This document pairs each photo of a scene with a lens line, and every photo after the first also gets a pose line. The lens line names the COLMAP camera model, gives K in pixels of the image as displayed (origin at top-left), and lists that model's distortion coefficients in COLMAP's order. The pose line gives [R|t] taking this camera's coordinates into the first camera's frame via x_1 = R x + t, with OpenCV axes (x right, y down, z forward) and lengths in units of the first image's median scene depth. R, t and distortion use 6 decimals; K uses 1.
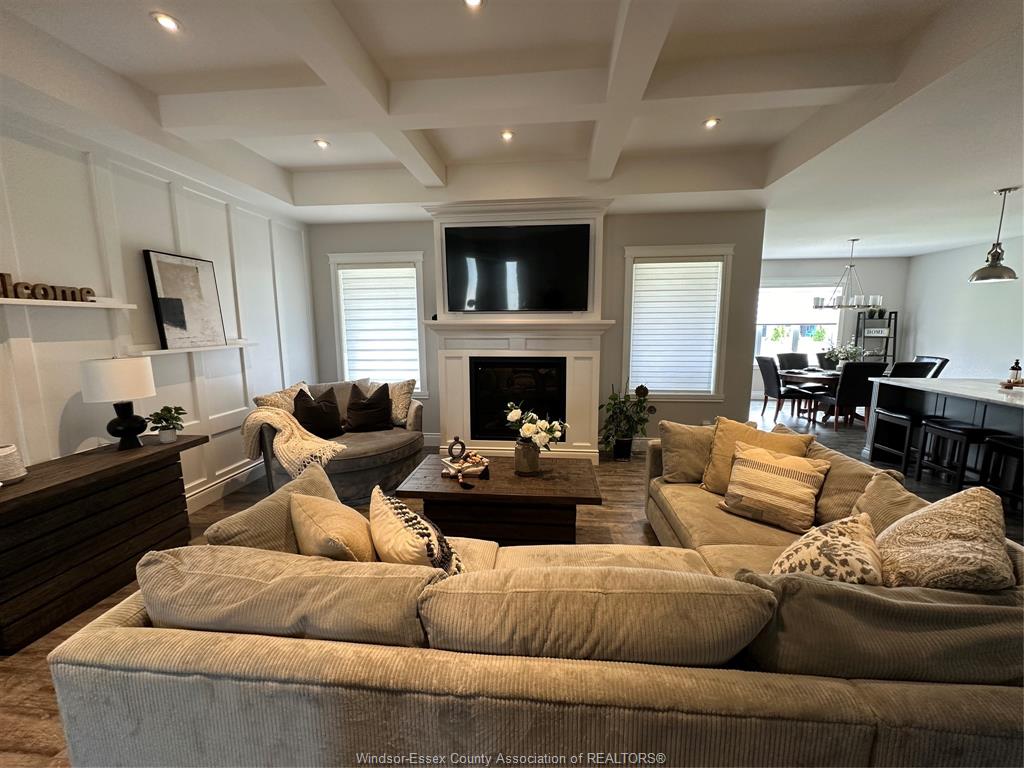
lens RADIAL K [[406.9, 0, 511.3], [0, 406.9, 383.0], [0, 0, 1]] dist [-0.002904, 0.000822]
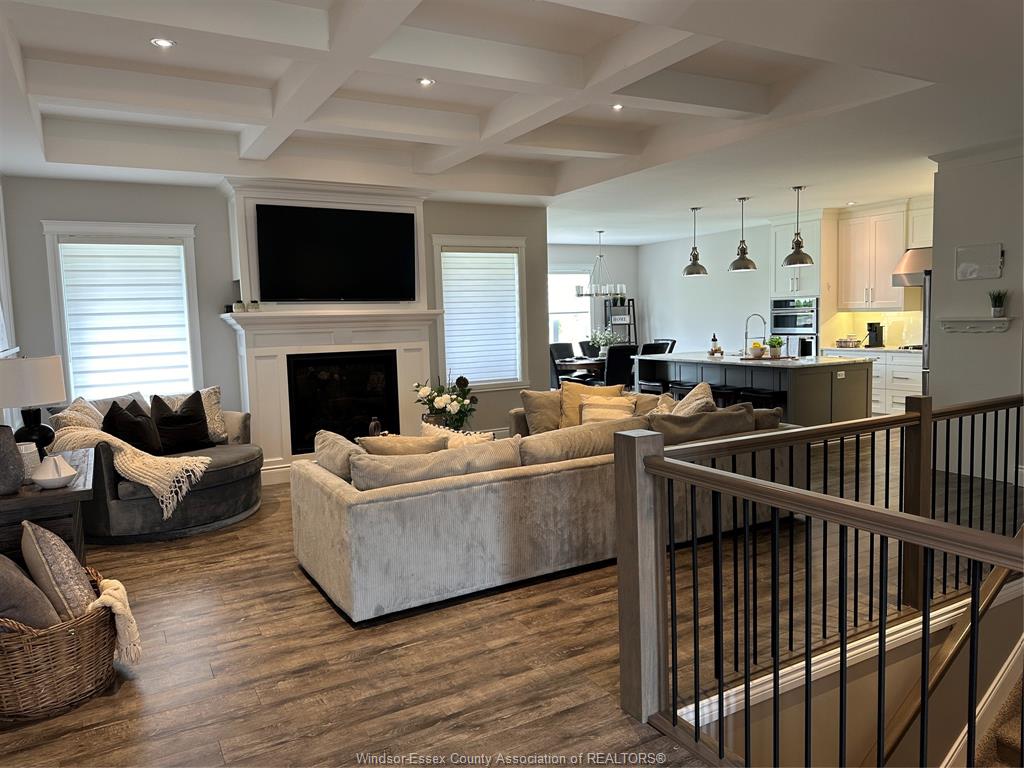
lens RADIAL K [[727.8, 0, 509.4], [0, 727.8, 372.5], [0, 0, 1]] dist [0.069948, -0.079737]
pose [[0.818900, -0.063343, 0.570431, -0.662592], [0.106199, 0.993452, -0.042141, 0.095031], [-0.564026, 0.095088, 0.820264, -0.561381]]
